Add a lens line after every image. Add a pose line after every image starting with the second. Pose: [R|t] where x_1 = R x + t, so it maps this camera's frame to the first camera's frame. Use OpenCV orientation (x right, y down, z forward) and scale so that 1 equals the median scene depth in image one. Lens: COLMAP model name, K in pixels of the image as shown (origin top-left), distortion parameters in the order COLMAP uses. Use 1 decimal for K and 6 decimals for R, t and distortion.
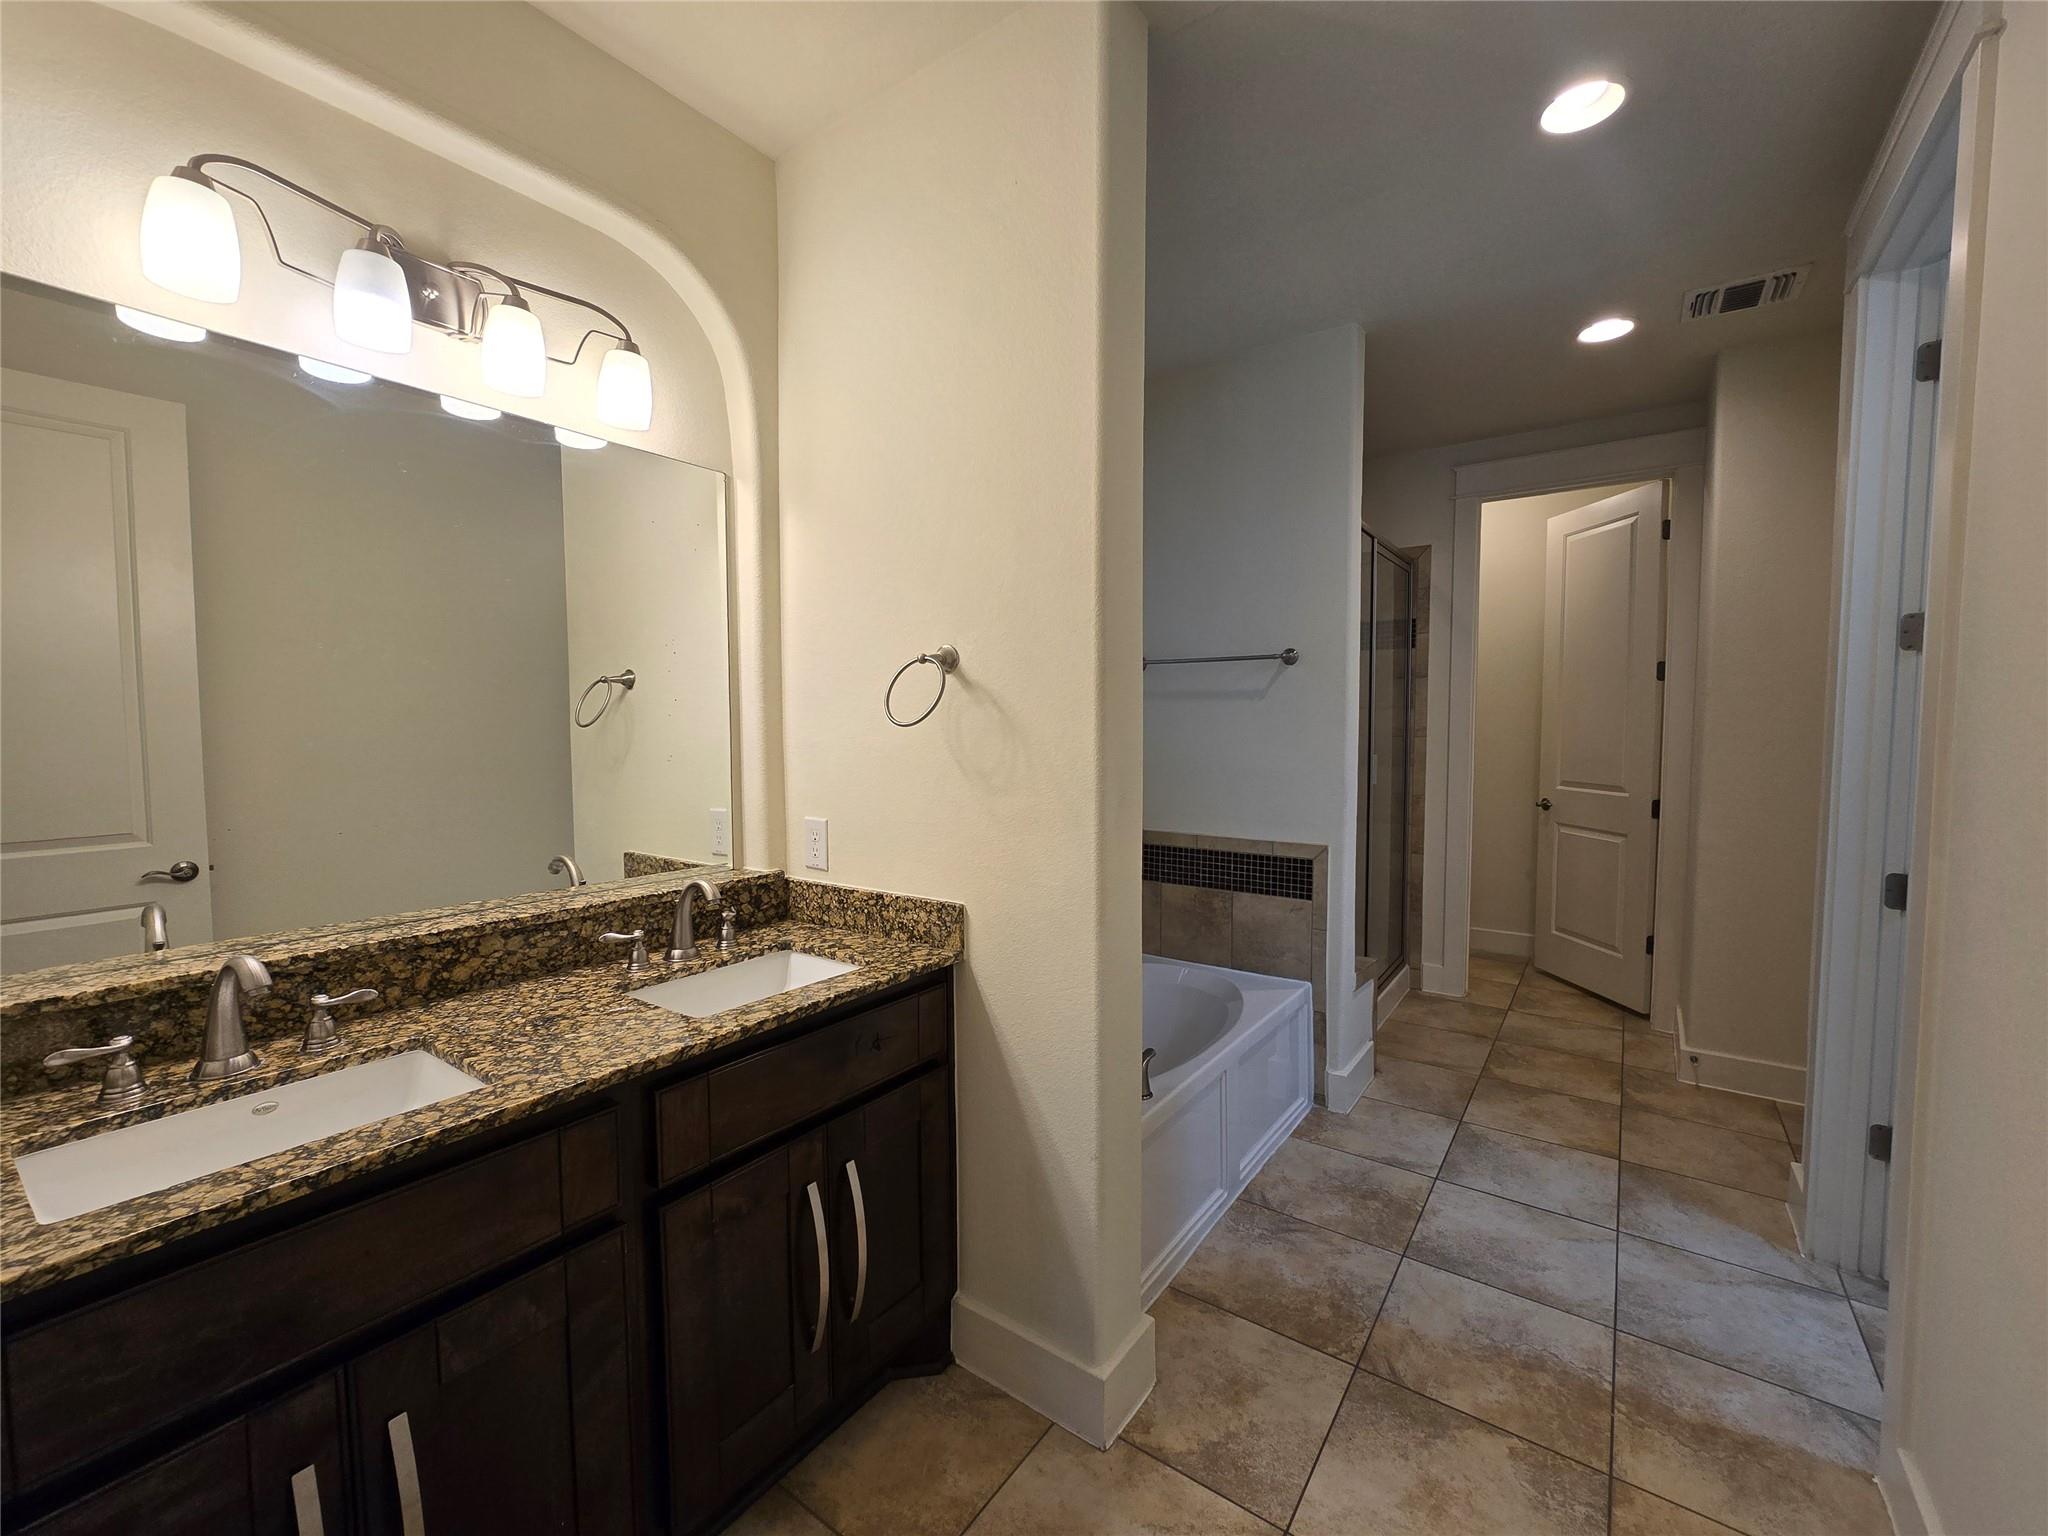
lens RADIAL K [[837.5, 0, 1028.2], [0, 837.5, 769.8], [0, 0, 1]] dist [-0.003857, 0.000058]
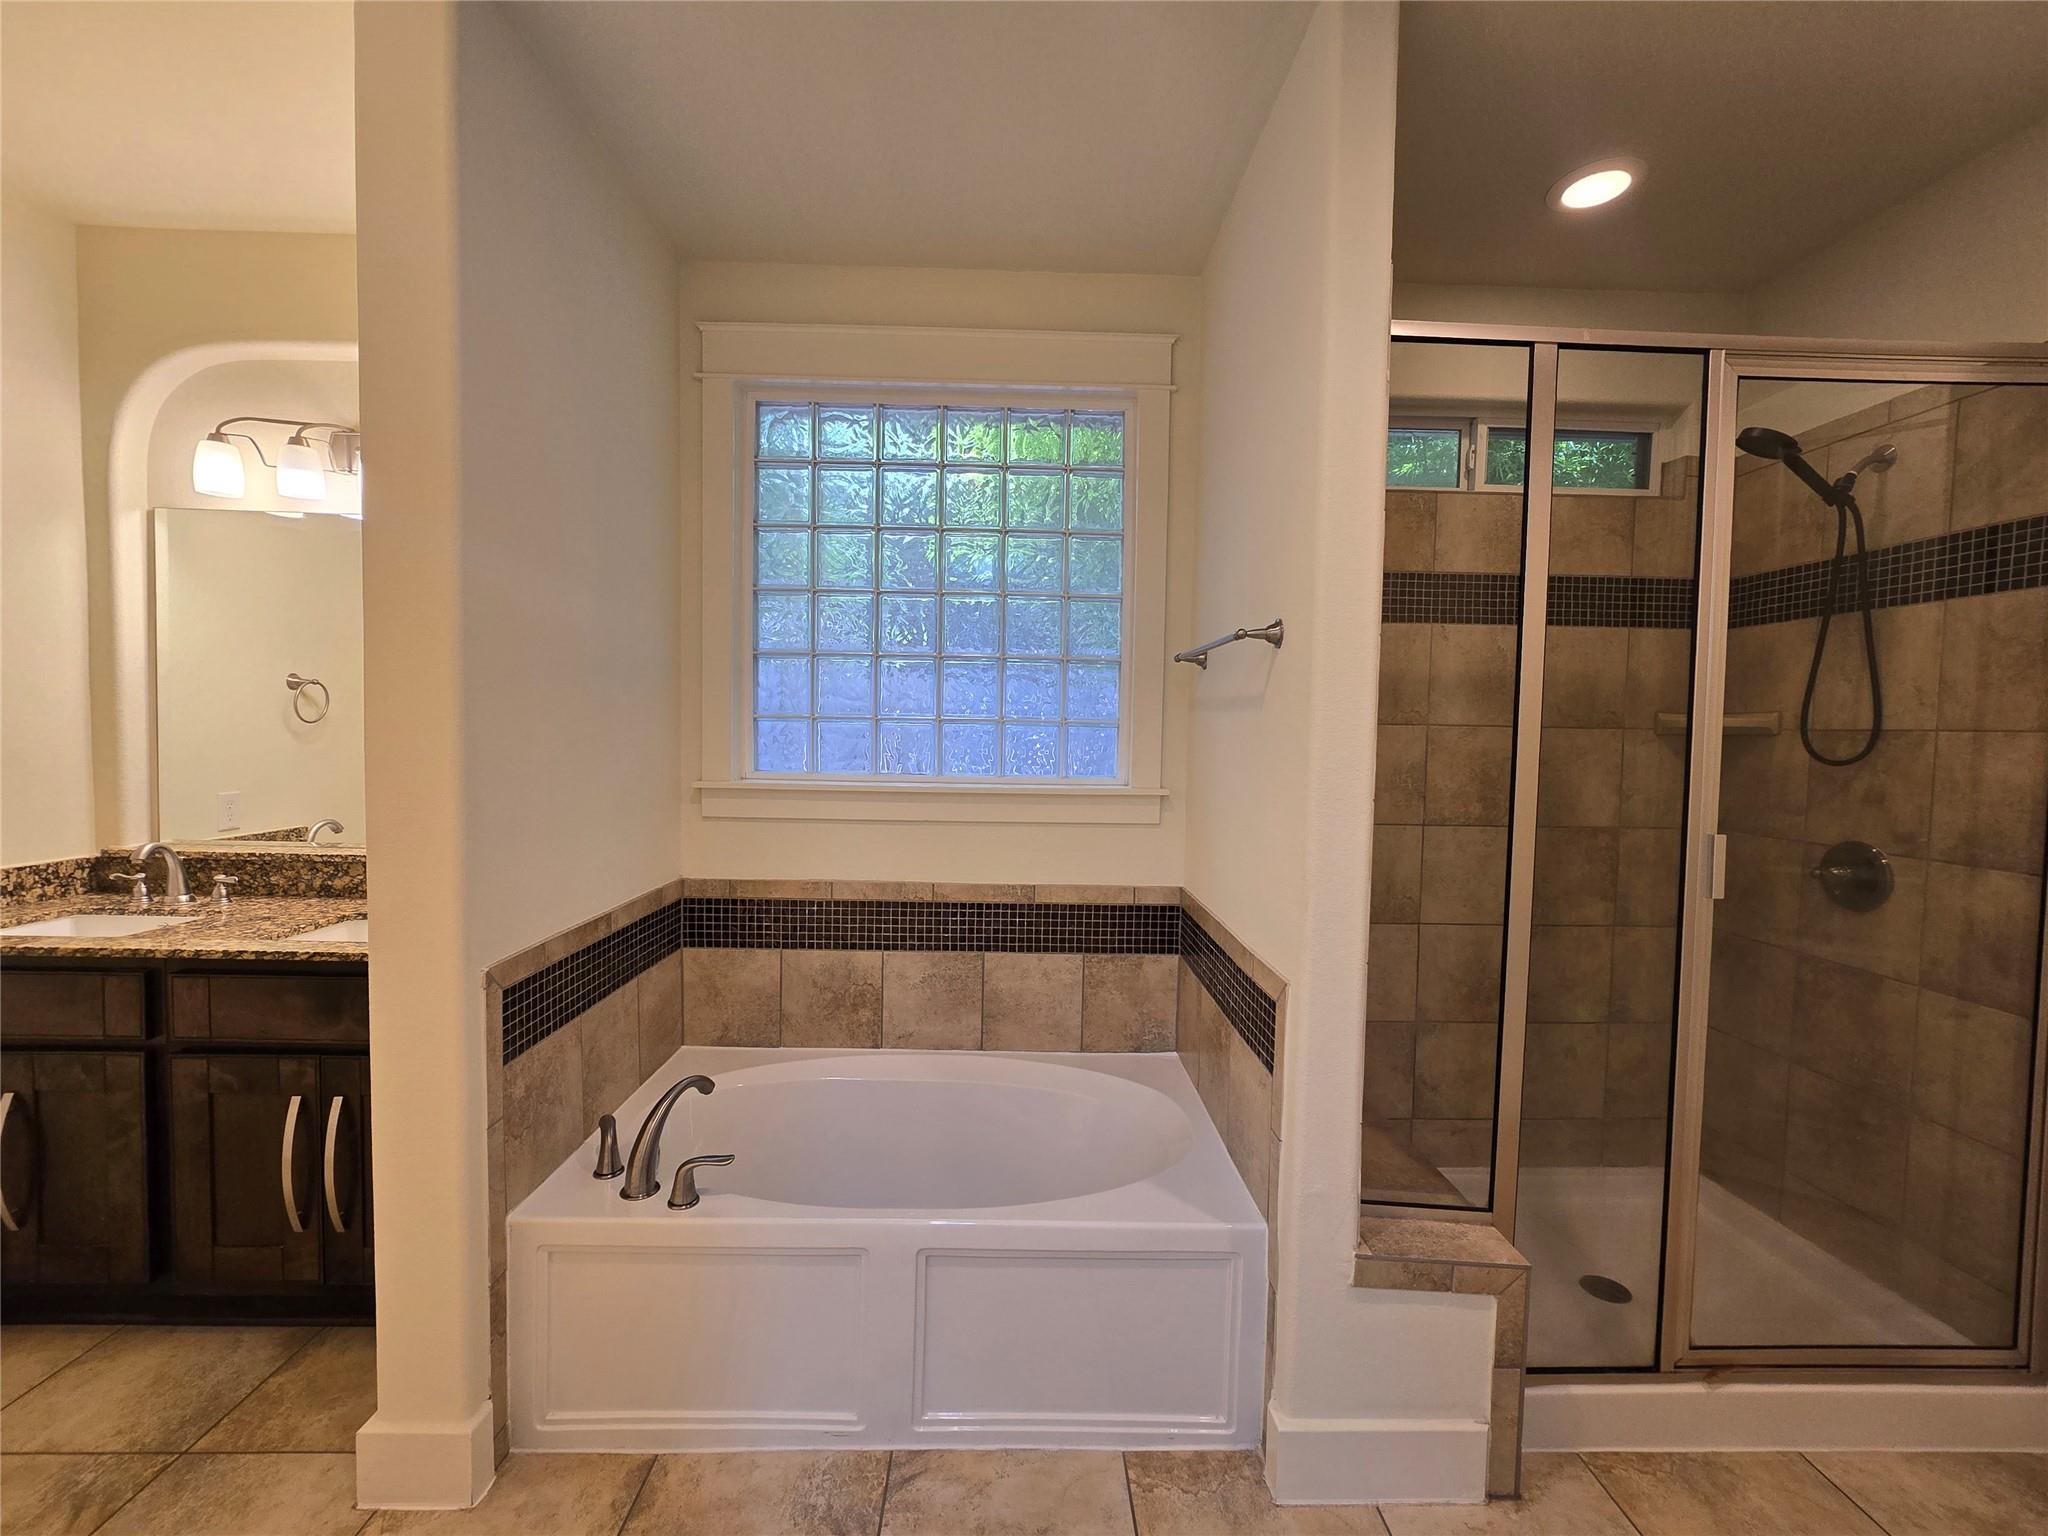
lens RADIAL K [[837.5, 0, 1028.2], [0, 837.5, 769.8], [0, 0, 1]] dist [-0.003857, 0.000058]
pose [[0.600181, 0.054532, -0.798003, 1.332899], [-0.067476, 0.997569, 0.017421, -0.084723], [0.797013, 0.043390, 0.602402, 1.074700]]
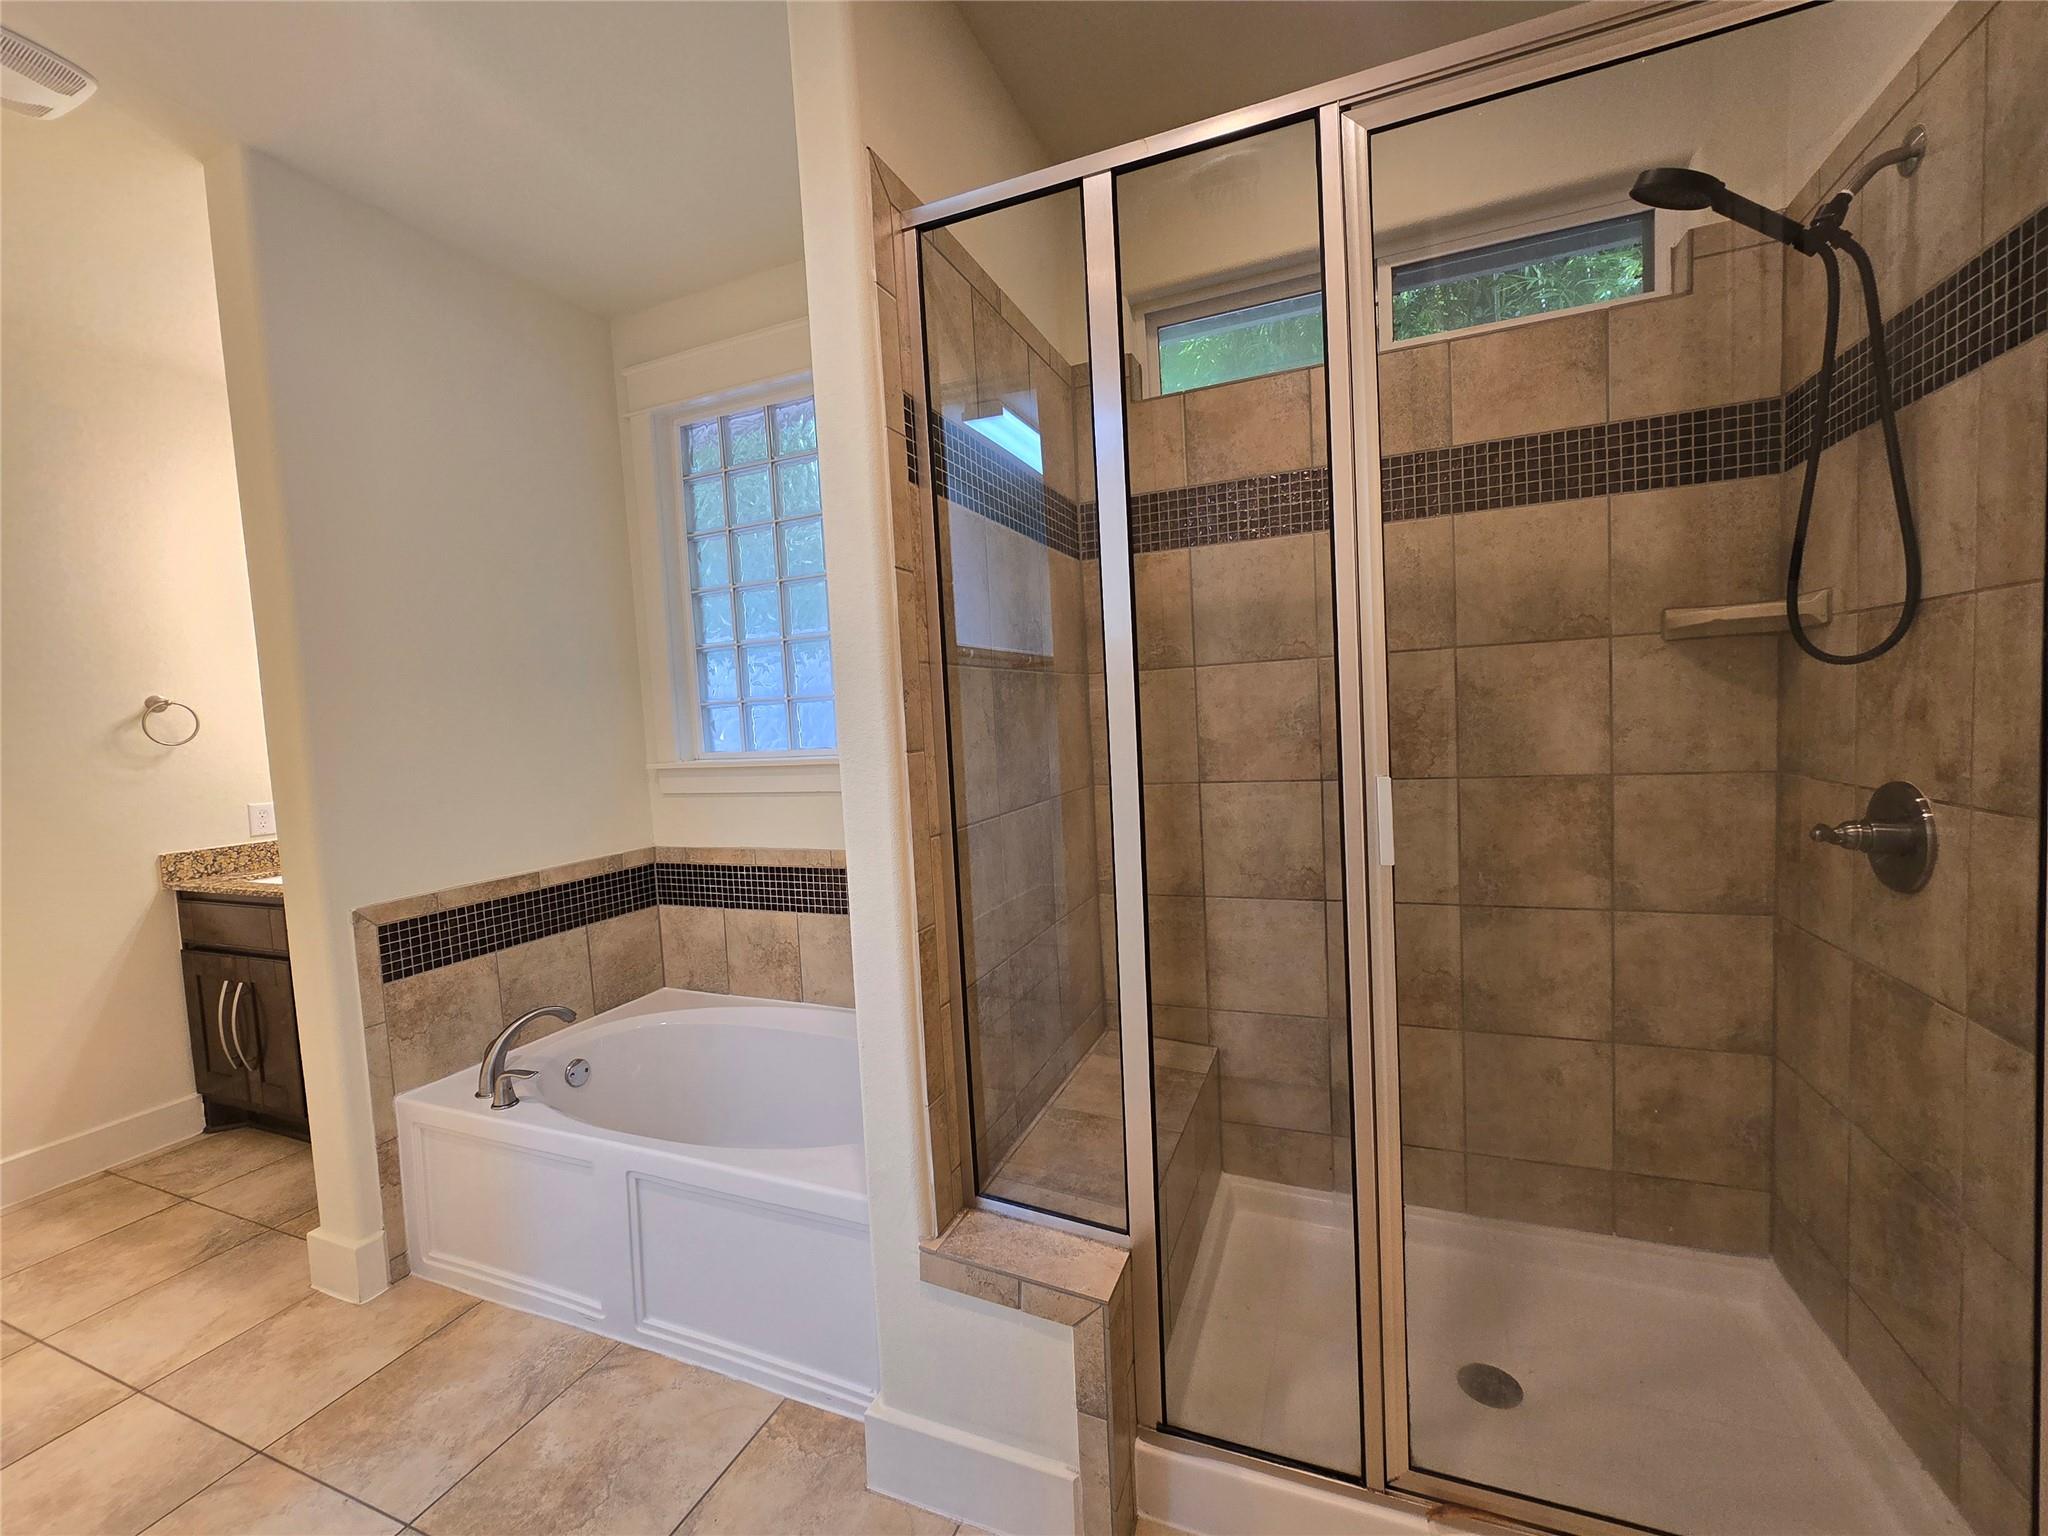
lens RADIAL K [[837.5, 0, 1028.2], [0, 837.5, 769.8], [0, 0, 1]] dist [-0.003857, 0.000058]
pose [[0.228343, 0.058933, -0.971795, 1.694300], [-0.005632, 0.998229, 0.059213, -0.093827], [0.973564, -0.008048, 0.228271, 1.929364]]
